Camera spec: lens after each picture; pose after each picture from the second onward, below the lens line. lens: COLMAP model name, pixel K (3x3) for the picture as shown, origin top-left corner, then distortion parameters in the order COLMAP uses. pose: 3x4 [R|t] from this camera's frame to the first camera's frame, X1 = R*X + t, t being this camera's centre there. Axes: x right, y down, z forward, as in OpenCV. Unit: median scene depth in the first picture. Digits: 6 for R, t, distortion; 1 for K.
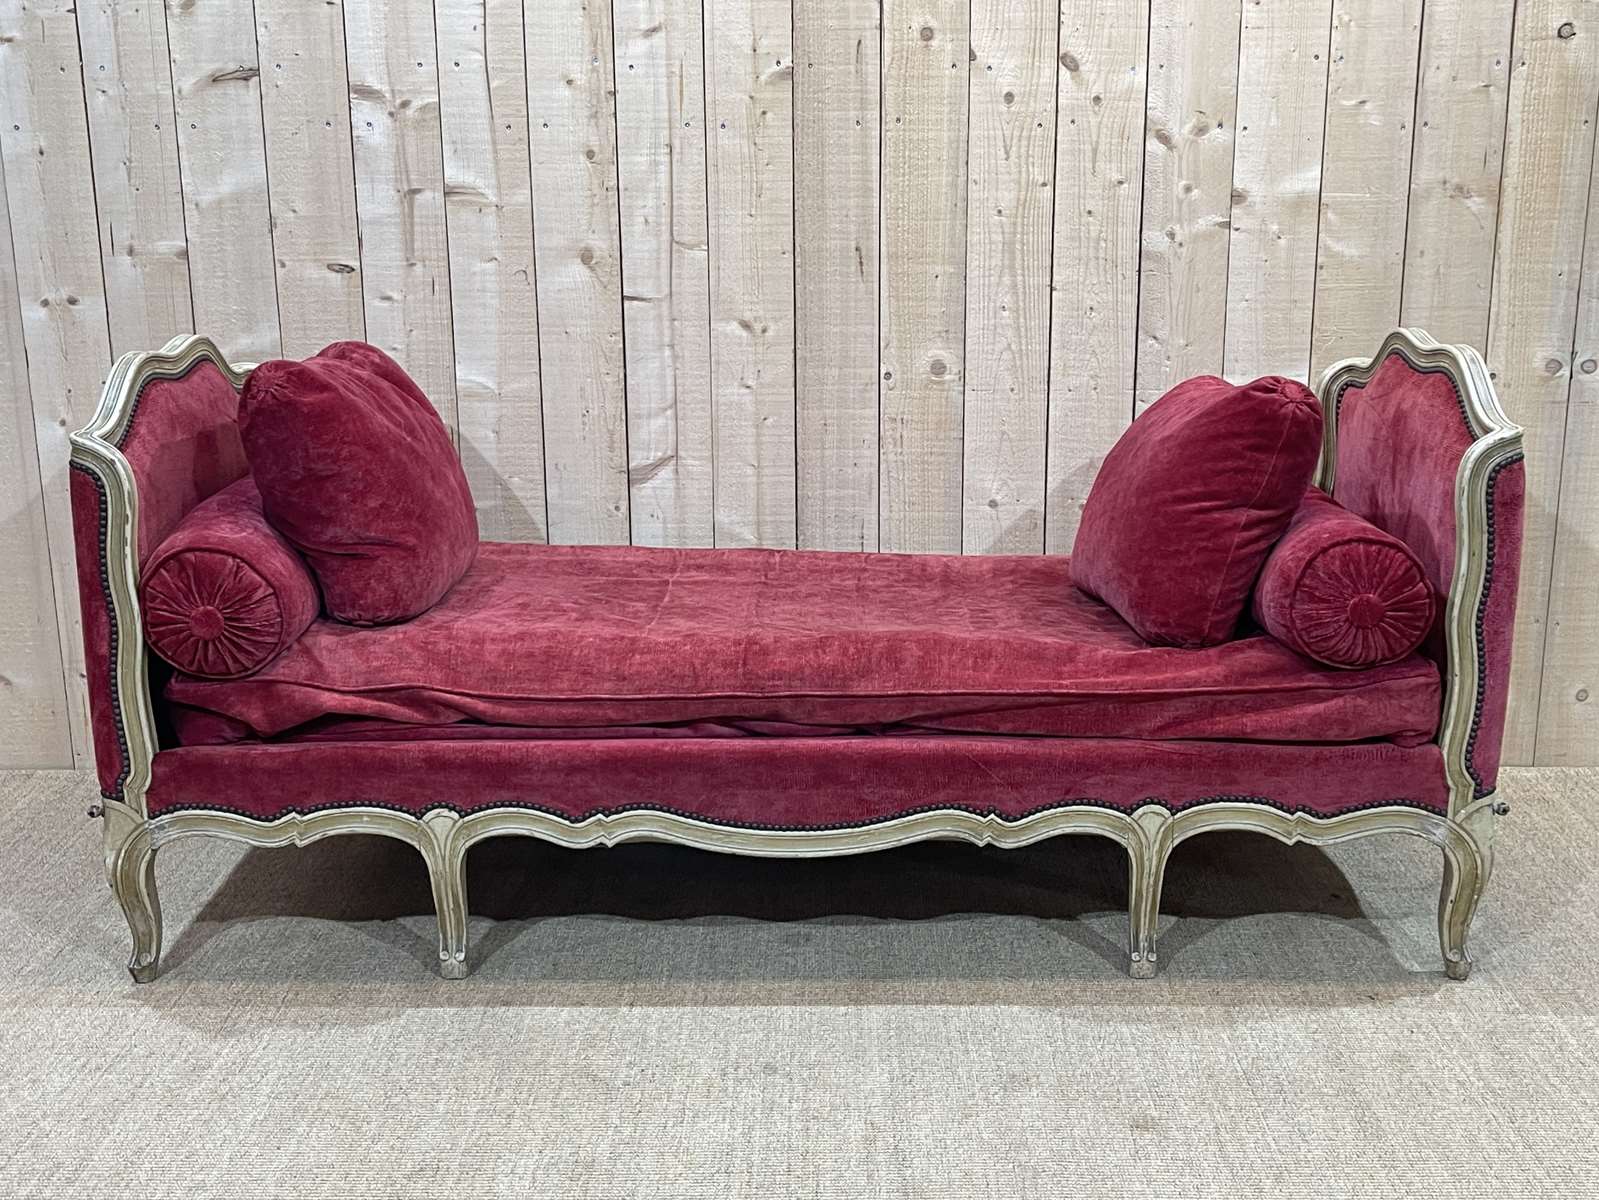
lens RADIAL K [[1872.7, 0, 810.6], [0, 1872.7, 657.1], [0, 0, 1]] dist [0.029821, 0.000000]
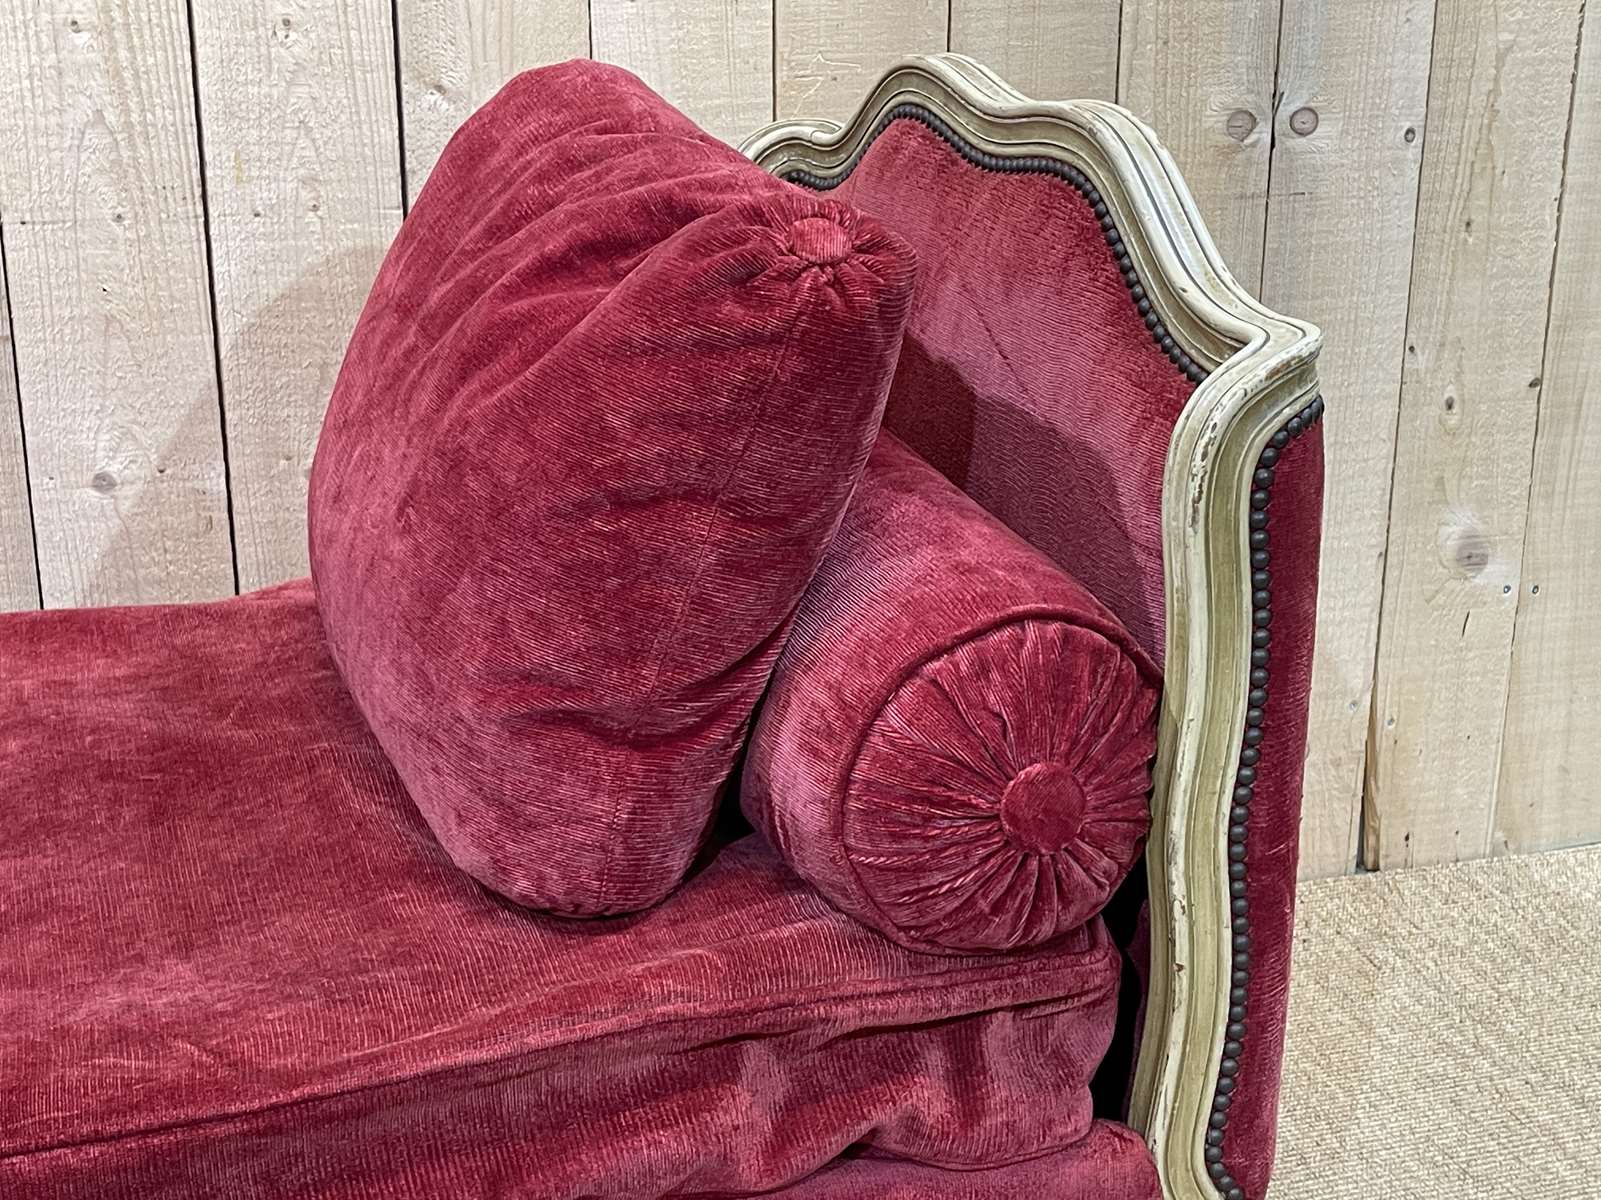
lens RADIAL K [[2410.3, 0, 758.1], [0, 2410.3, 613.8], [0, 0, 1]] dist [0.063972, 0.000000]
pose [[0.951135, -0.093844, 0.294168, 0.076192], [0.075661, 0.994486, 0.072620, -0.083223], [-0.299361, -0.046814, 0.952991, 0.430589]]
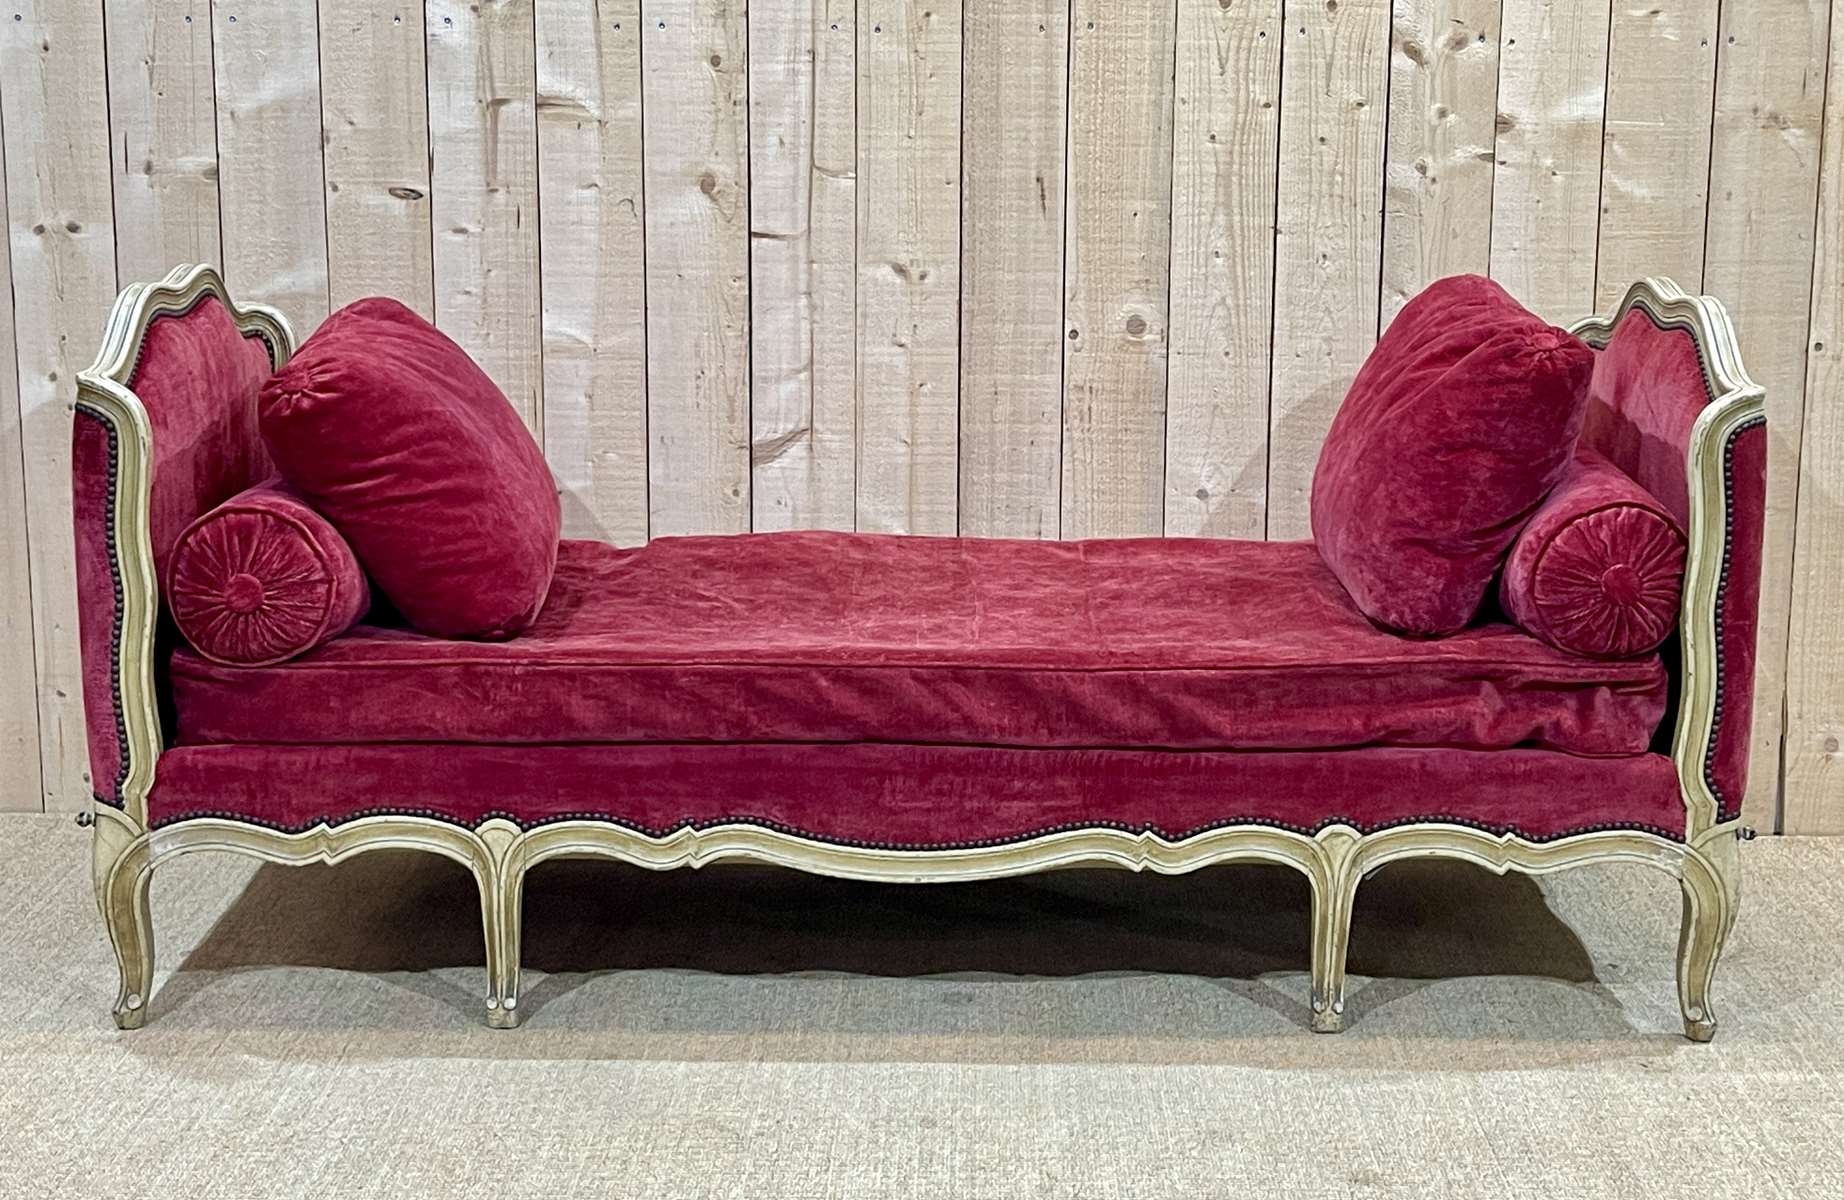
lens RADIAL K [[2743.3, 0, 951.2], [0, 2743.3, 611.1], [0, 0, 1]] dist [0.051028, 0.000000]
pose [[0.999880, 0.015467, 0.000543, -0.010874], [-0.015397, 0.997671, -0.066450, 0.050262], [-0.001570, 0.066434, 0.997790, -0.182458]]
